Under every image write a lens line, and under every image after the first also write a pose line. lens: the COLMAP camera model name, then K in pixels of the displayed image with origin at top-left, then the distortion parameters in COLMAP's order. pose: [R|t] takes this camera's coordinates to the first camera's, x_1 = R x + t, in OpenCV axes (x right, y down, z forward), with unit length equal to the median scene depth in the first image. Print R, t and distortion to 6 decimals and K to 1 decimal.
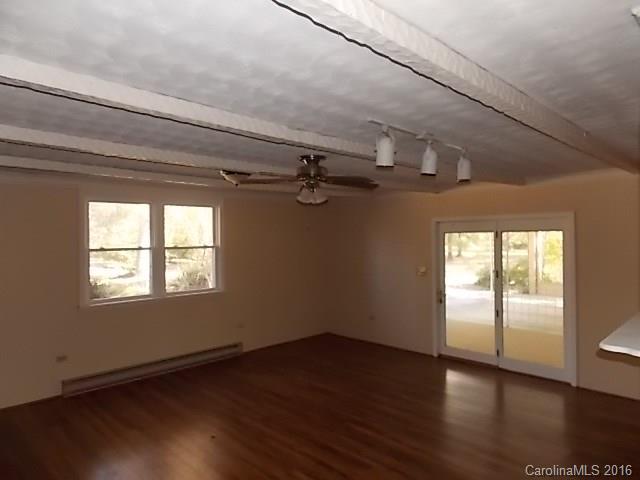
lens RADIAL K [[422.2, 0, 318.9], [0, 422.2, 235.7], [0, 0, 1]] dist [0.001684, -0.000341]
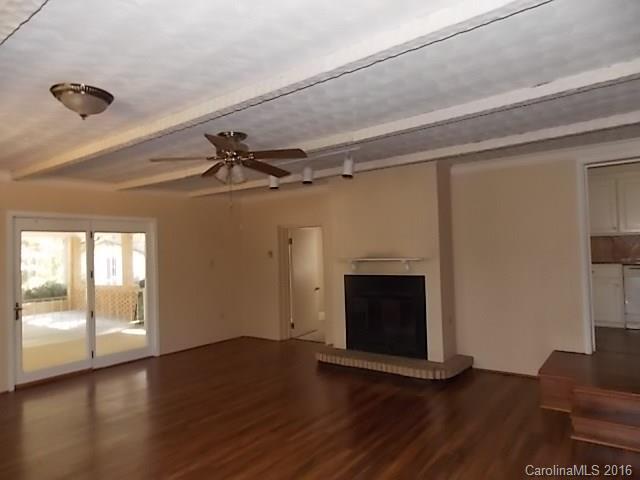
lens RADIAL K [[422.2, 0, 319.1], [0, 422.2, 242.9], [0, 0, 1]] dist [0.001684, -0.000341]
pose [[-0.142602, 0.036830, 0.989095, -0.637008], [0.029773, 0.999015, -0.032907, 0.065943], [-0.989332, 0.024756, -0.143558, 0.613395]]
